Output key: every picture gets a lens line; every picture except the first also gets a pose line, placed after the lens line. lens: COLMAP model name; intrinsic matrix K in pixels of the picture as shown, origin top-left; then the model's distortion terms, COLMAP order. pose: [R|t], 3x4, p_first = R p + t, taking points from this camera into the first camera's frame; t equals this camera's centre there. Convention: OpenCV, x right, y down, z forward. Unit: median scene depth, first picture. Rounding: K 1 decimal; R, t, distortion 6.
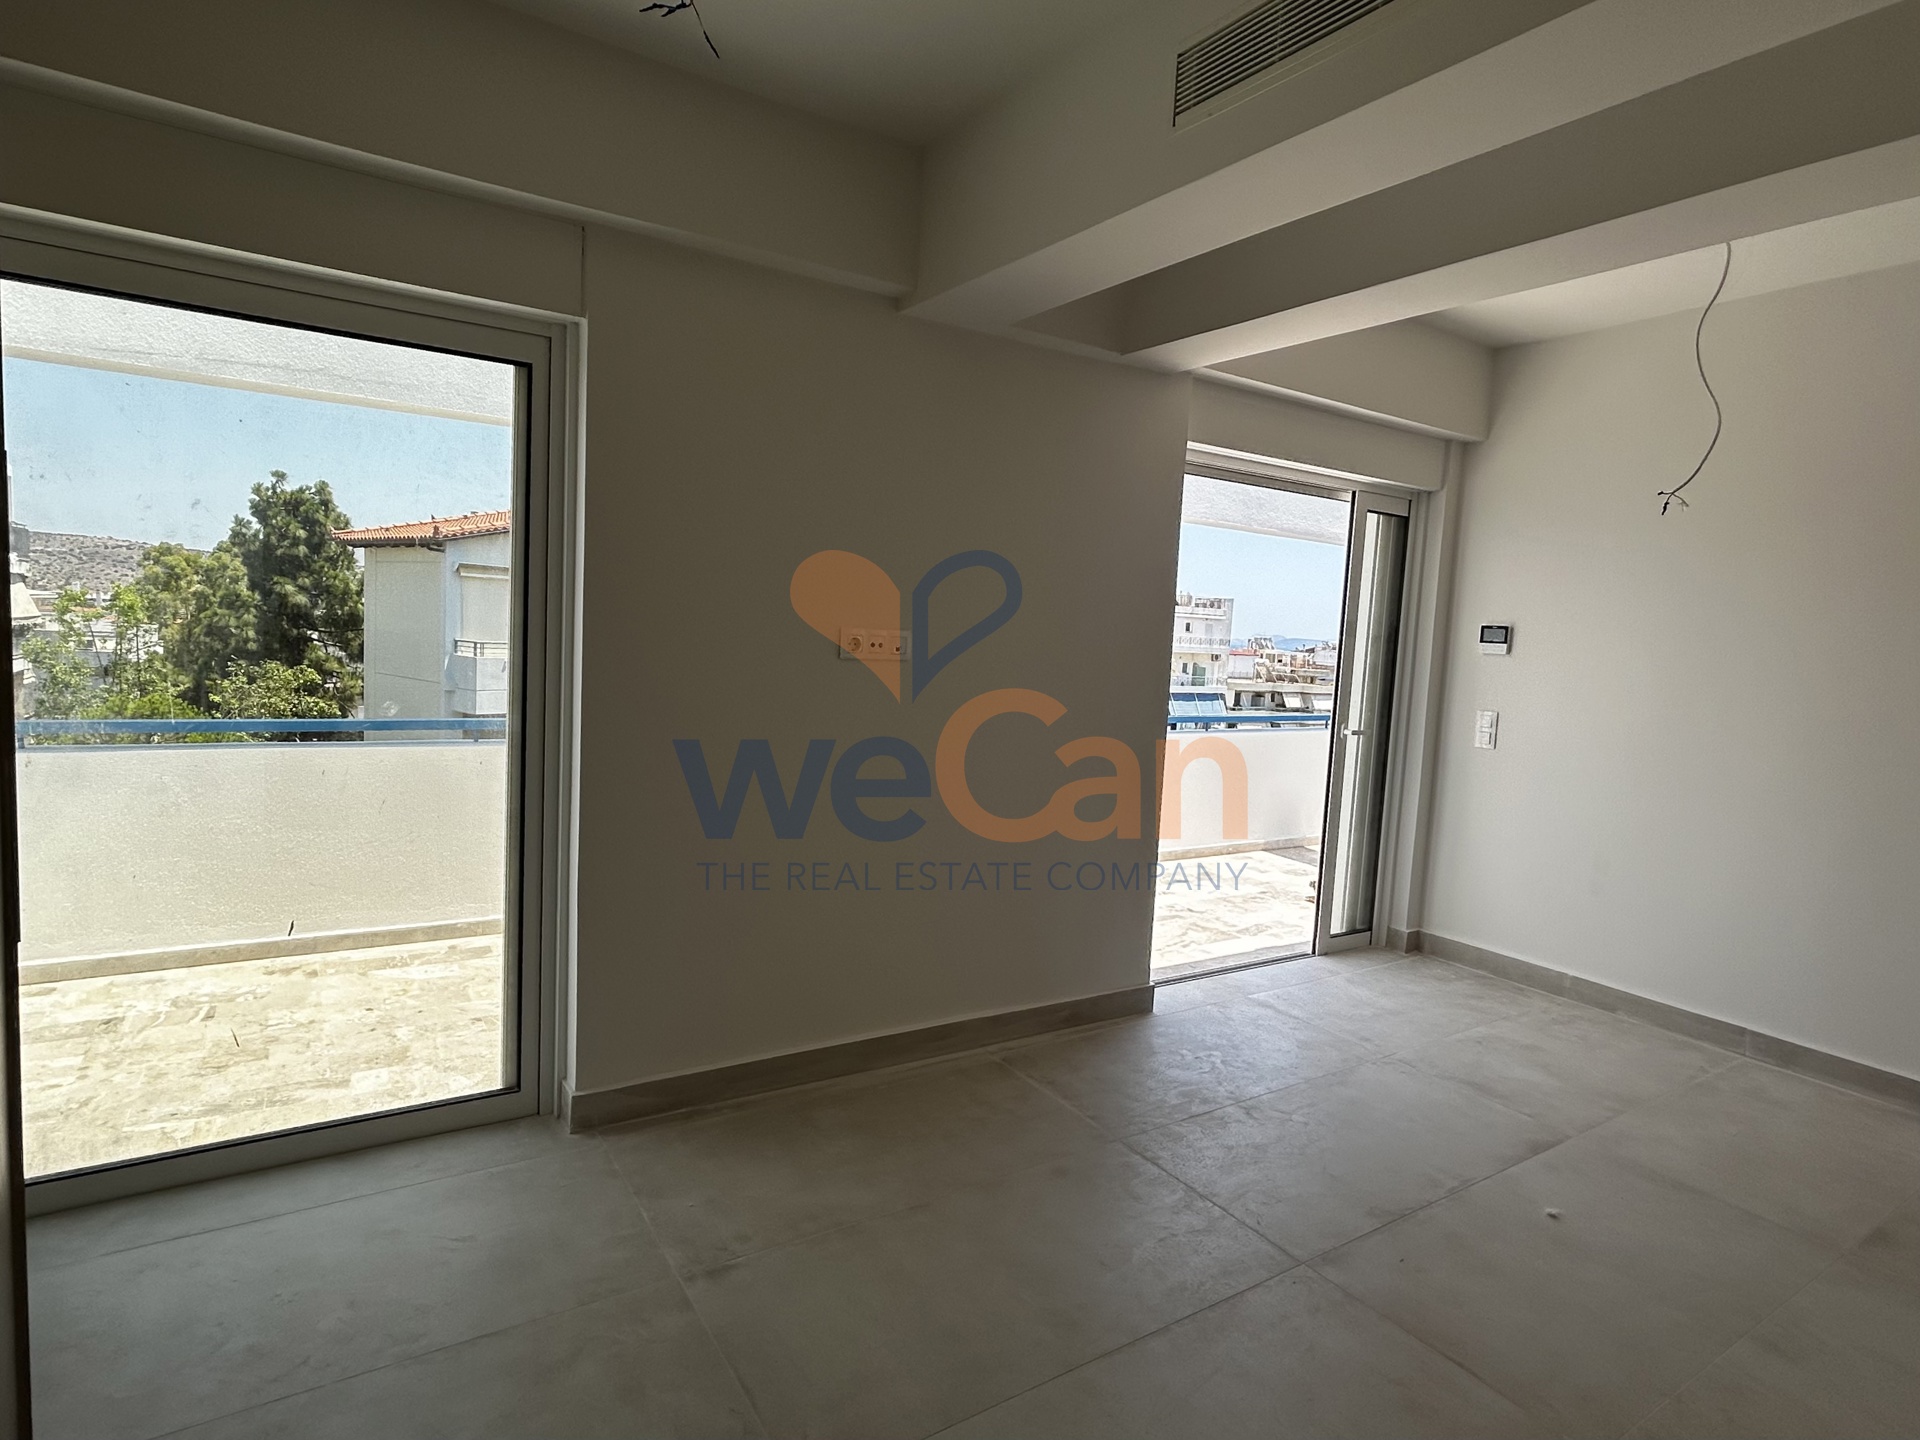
lens RADIAL K [[1010.1, 0, 963.1], [0, 1010.1, 719.8], [0, 0, 1]] dist [0.003115, 0.000971]
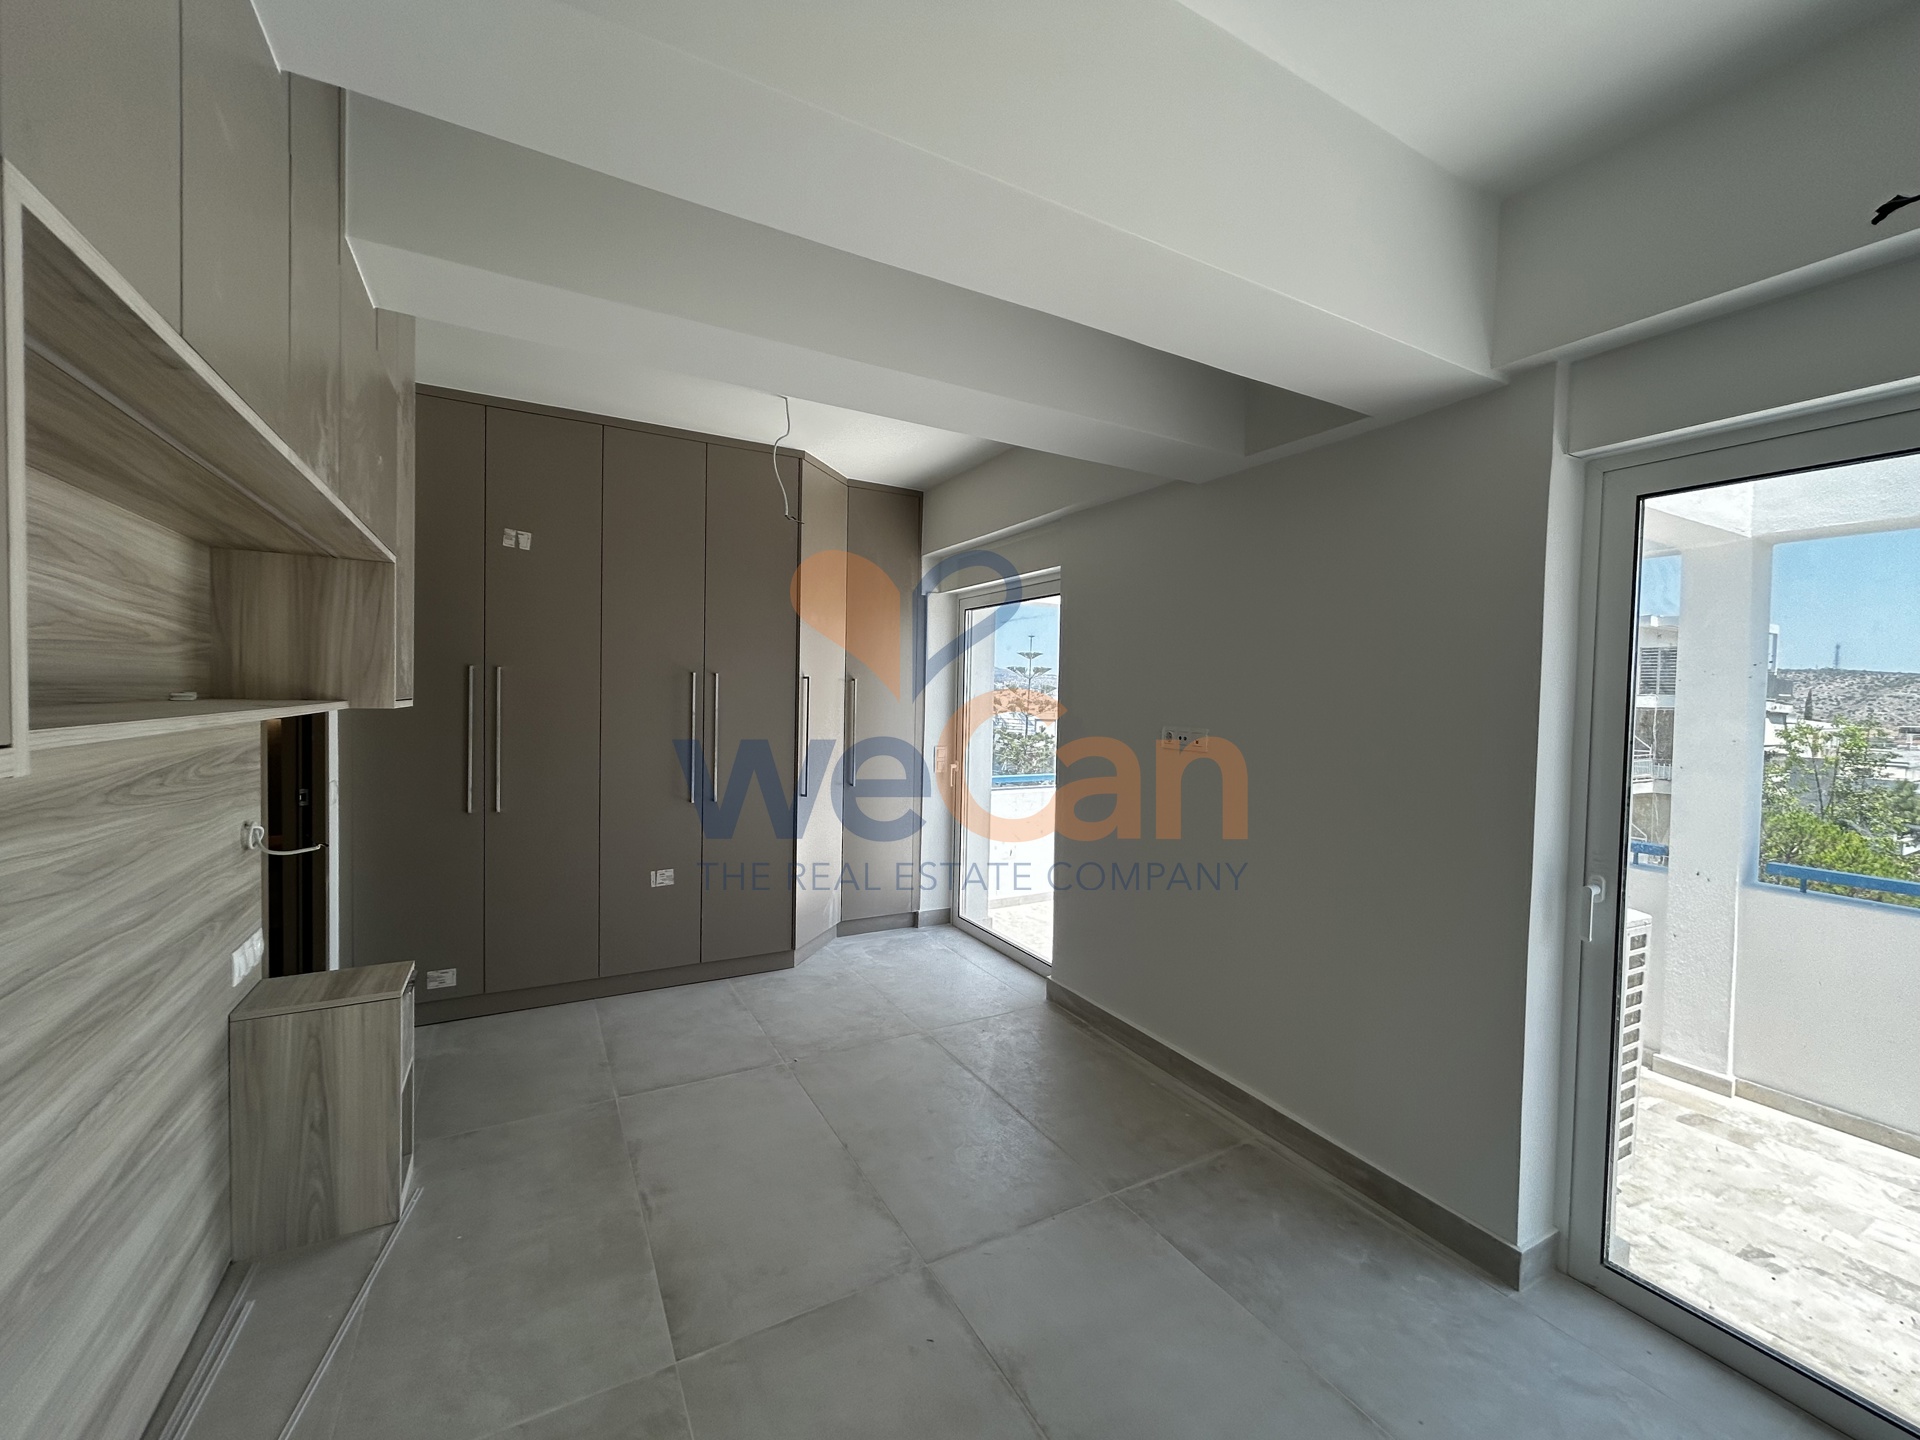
lens RADIAL K [[773.8, 0, 958.4], [0, 773.8, 717.6], [0, 0, 1]] dist [-0.002178, -0.000365]
pose [[-0.059167, -0.021575, -0.998015, 0.755306], [-0.118543, 0.992844, -0.014436, -0.041964], [0.991185, 0.117453, -0.061301, 0.630479]]
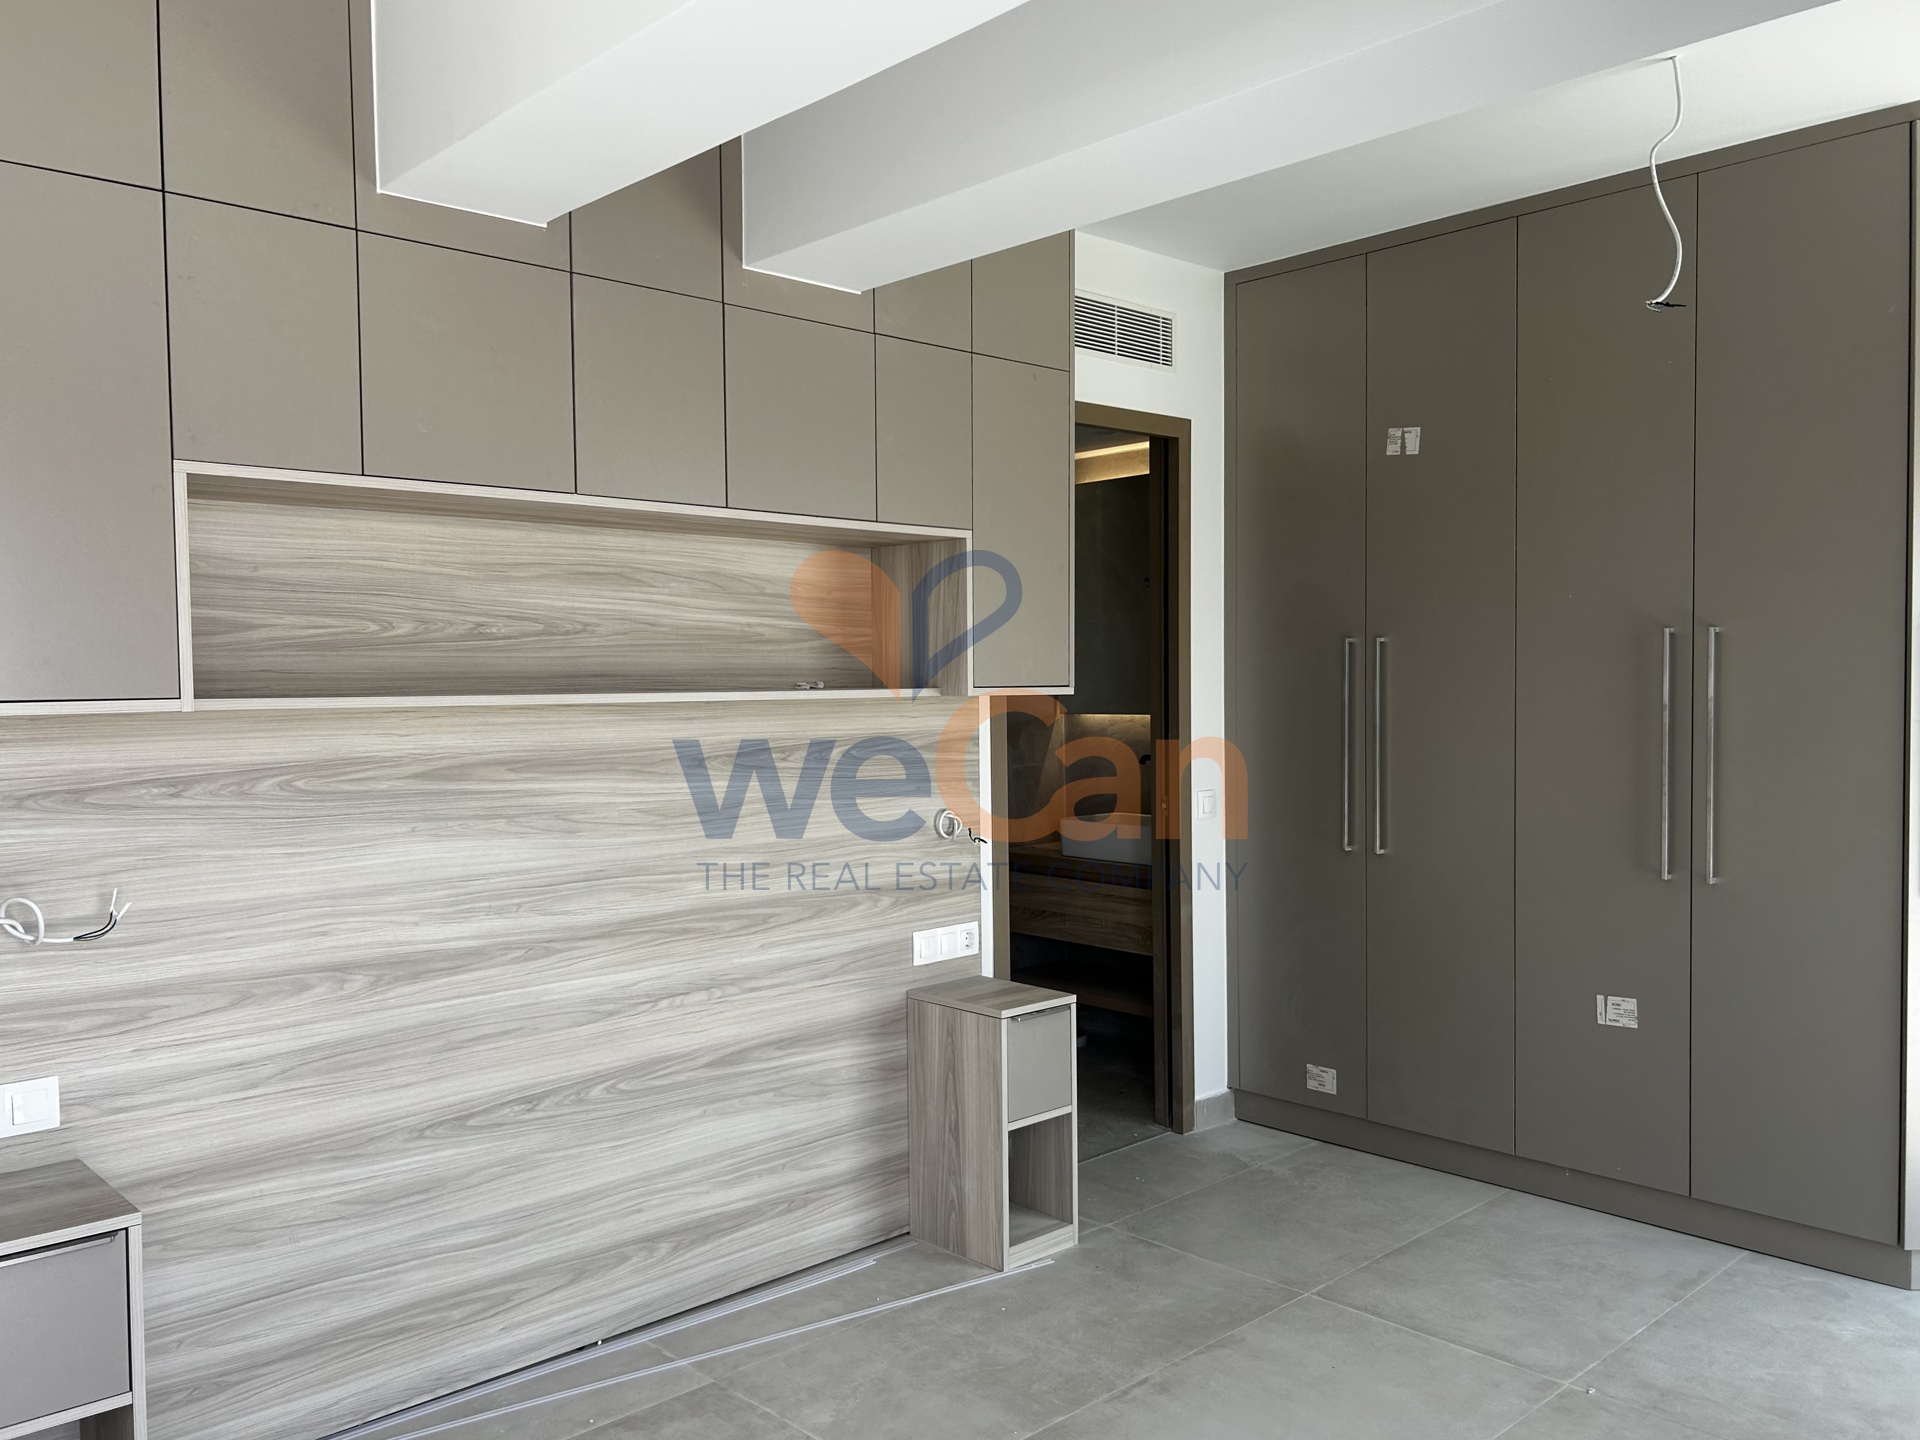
lens RADIAL K [[1488.4, 0, 970.5], [0, 1488.4, 730.6], [0, 0, 1]] dist [0.054147, -0.087789]
pose [[-0.980259, -0.036833, -0.194258, 0.427954], [-0.060906, 0.990971, 0.119444, -0.101687], [0.188105, 0.128918, -0.973651, 1.139782]]
